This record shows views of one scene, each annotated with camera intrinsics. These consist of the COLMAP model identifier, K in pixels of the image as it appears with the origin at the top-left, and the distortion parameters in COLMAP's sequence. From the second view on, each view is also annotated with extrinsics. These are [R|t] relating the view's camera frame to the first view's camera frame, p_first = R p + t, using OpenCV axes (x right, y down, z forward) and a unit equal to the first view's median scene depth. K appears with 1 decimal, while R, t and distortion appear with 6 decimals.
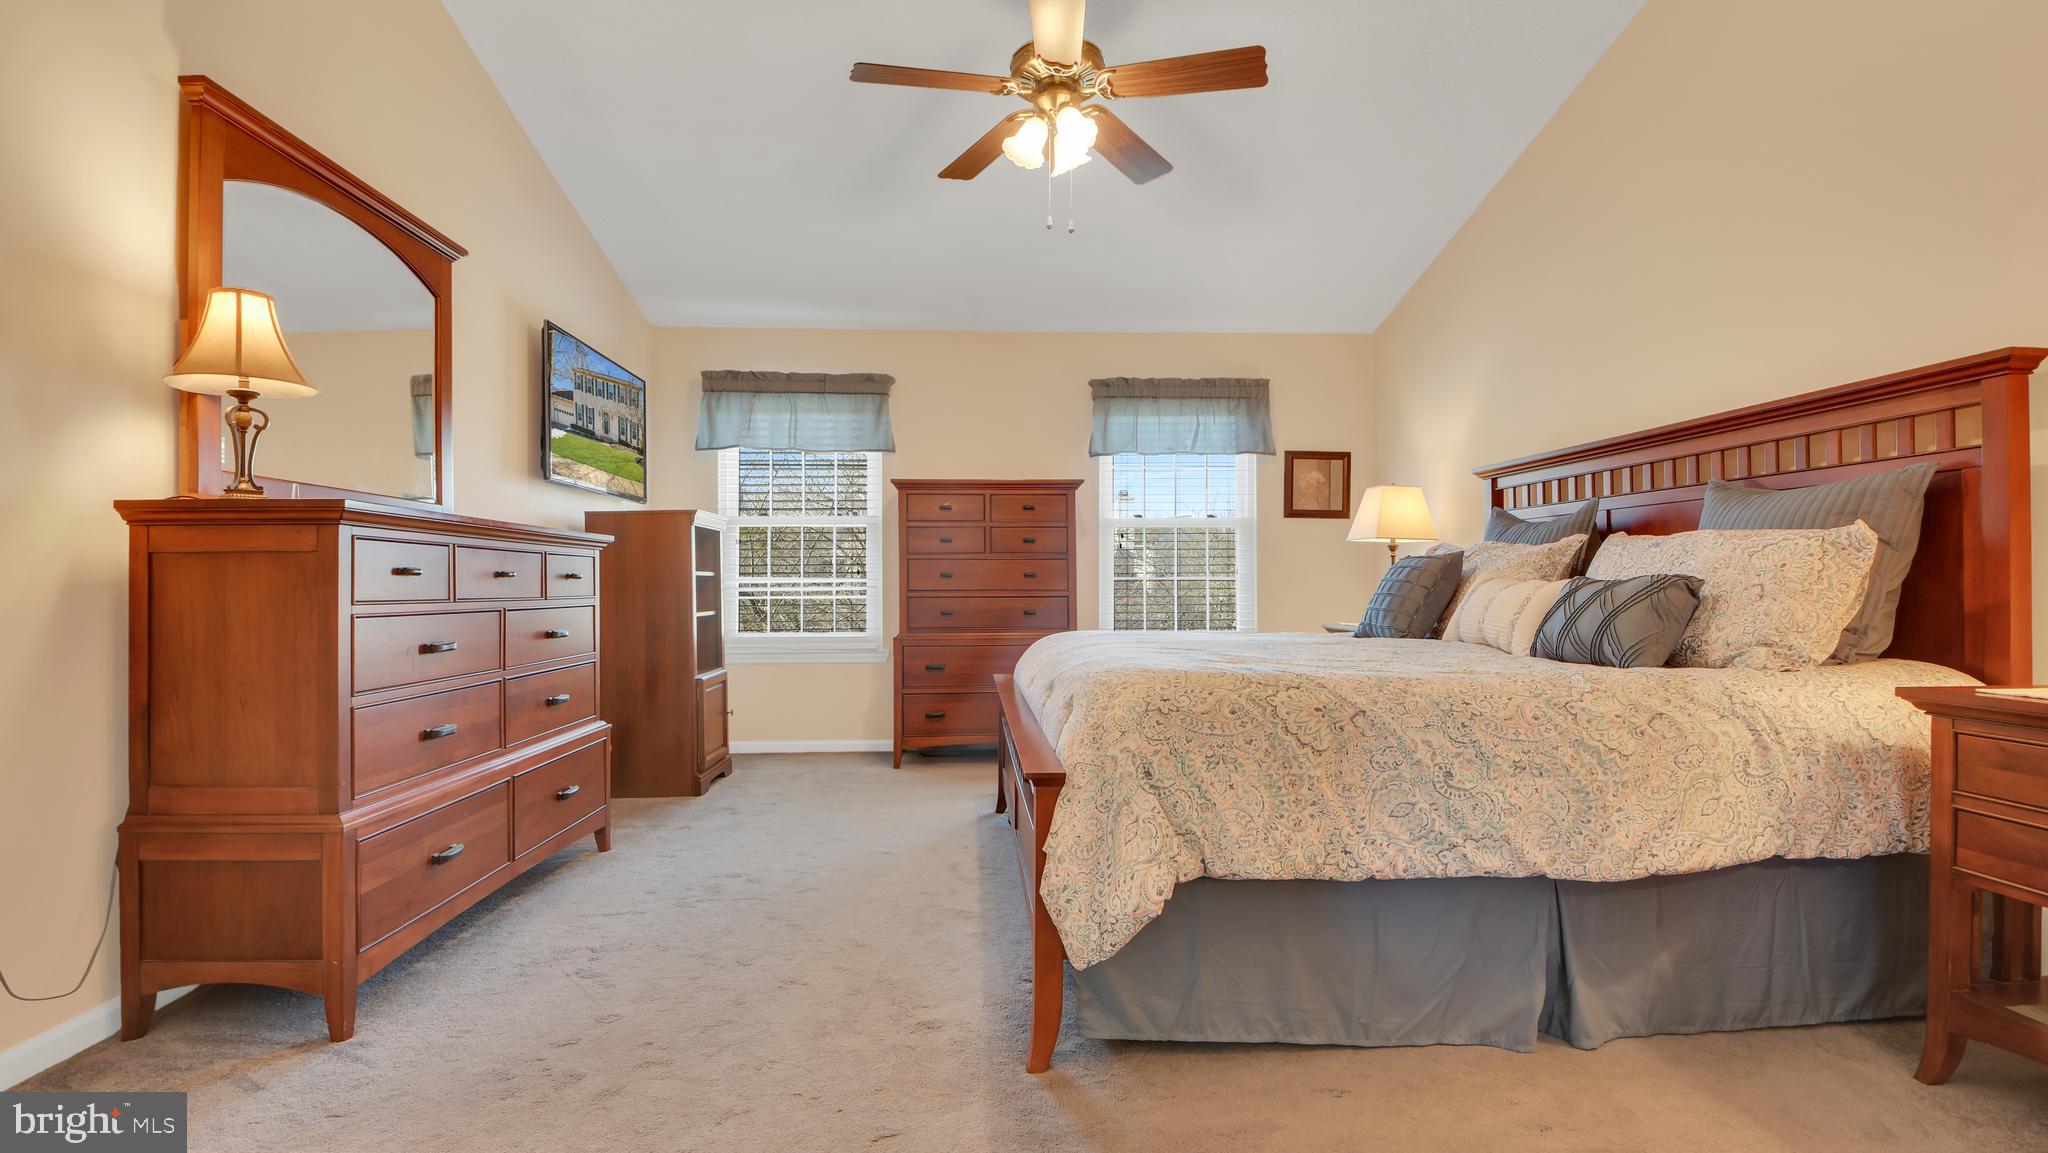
lens RADIAL K [[950.8, 0, 1033.1], [0, 950.8, 578.9], [0, 0, 1]] dist [0.017399, -0.005449]
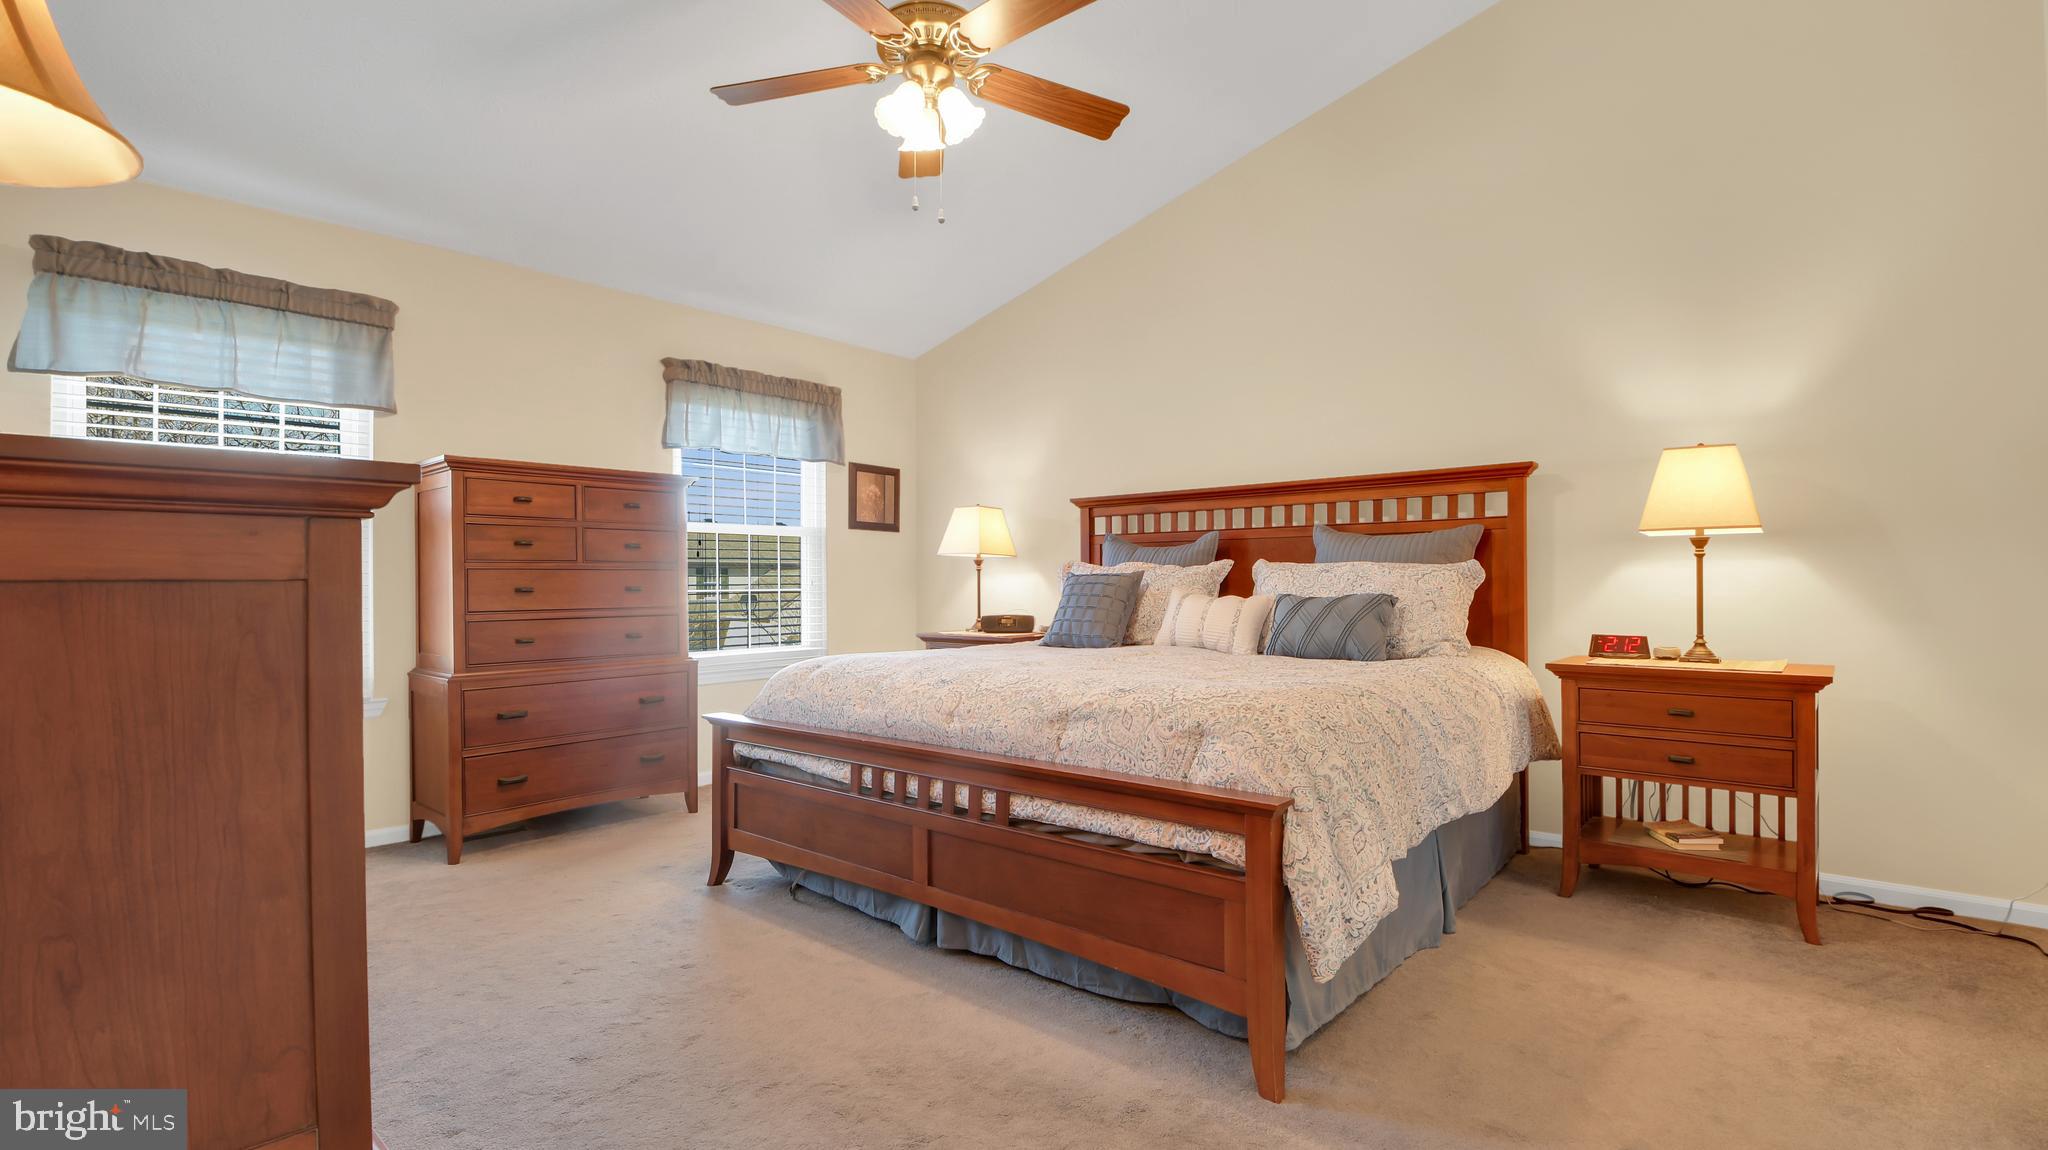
lens RADIAL K [[950.8, 0, 1008.8], [0, 950.8, 580.0], [0, 0, 1]] dist [0.017399, -0.005449]
pose [[0.694788, -0.001755, 0.719213, -0.345476], [0.000068, 0.999997, 0.002375, -0.013192], [-0.719215, -0.001601, 0.694786, 0.189287]]
